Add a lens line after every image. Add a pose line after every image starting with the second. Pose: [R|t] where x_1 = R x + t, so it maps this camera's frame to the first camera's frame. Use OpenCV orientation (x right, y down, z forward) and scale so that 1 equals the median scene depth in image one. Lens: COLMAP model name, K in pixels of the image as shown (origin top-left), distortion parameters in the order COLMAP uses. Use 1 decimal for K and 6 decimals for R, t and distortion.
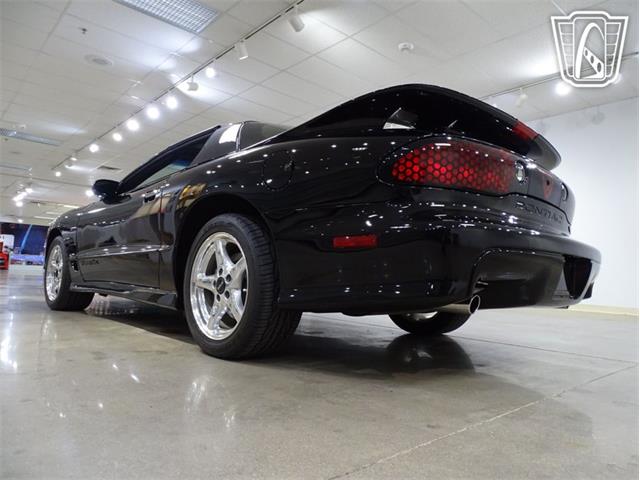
lens RADIAL K [[448.6, 0, 323.1], [0, 448.6, 241.4], [0, 0, 1]] dist [-0.013772, 0.004437]
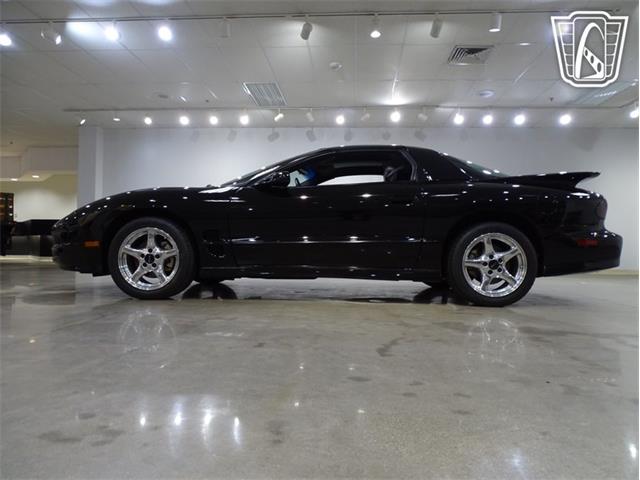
lens RADIAL K [[448.6, 0, 320.3], [0, 448.6, 244.0], [0, 0, 1]] dist [-0.013772, 0.004437]
pose [[0.728006, -0.016471, 0.685373, -1.745676], [-0.043695, 0.996564, 0.070362, -0.068163], [-0.684177, -0.081171, 0.724785, 0.225623]]
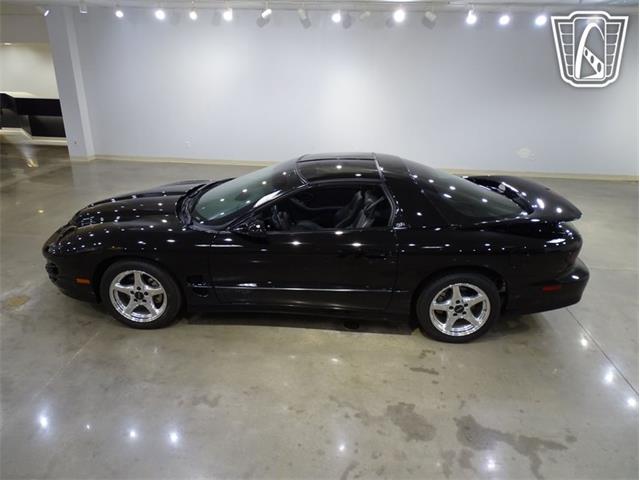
lens RADIAL K [[448.6, 0, 319.8], [0, 448.6, 237.7], [0, 0, 1]] dist [-0.013772, 0.004437]
pose [[0.736866, -0.261415, 0.623451, -1.593864], [-0.047163, 0.900087, 0.433151, -0.866105], [-0.674392, -0.348578, 0.650914, 0.292682]]
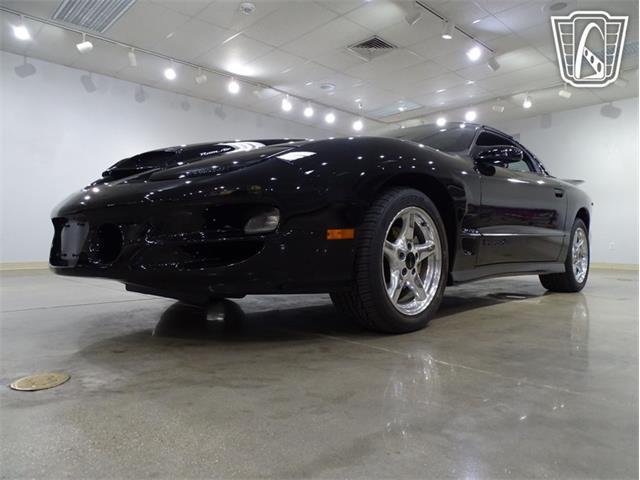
lens RADIAL K [[448.6, 0, 325.5], [0, 448.6, 242.9], [0, 0, 1]] dist [-0.013772, 0.004437]
pose [[-0.026843, -0.034221, 0.999054, -2.017288], [-0.081089, 0.996195, 0.031945, 0.080429], [-0.996345, -0.080154, -0.029516, 2.042373]]
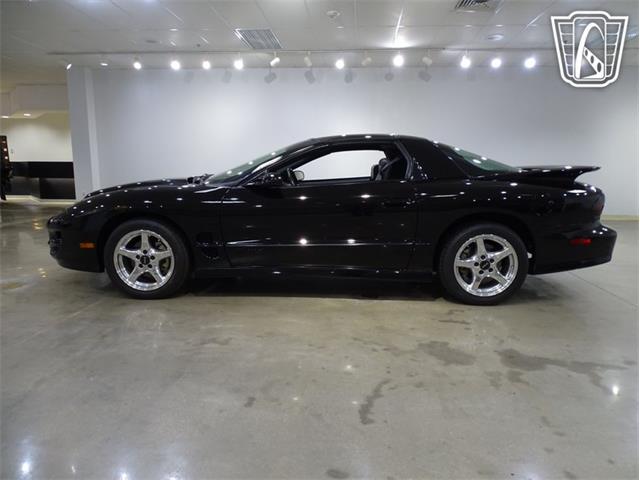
lens RADIAL K [[448.6, 0, 323.3], [0, 448.6, 241.1], [0, 0, 1]] dist [-0.013772, 0.004437]
pose [[0.729653, -0.140374, 0.669254, -1.696658], [-0.035199, 0.969696, 0.241767, -0.361617], [-0.682911, -0.199963, 0.702600, 0.235530]]
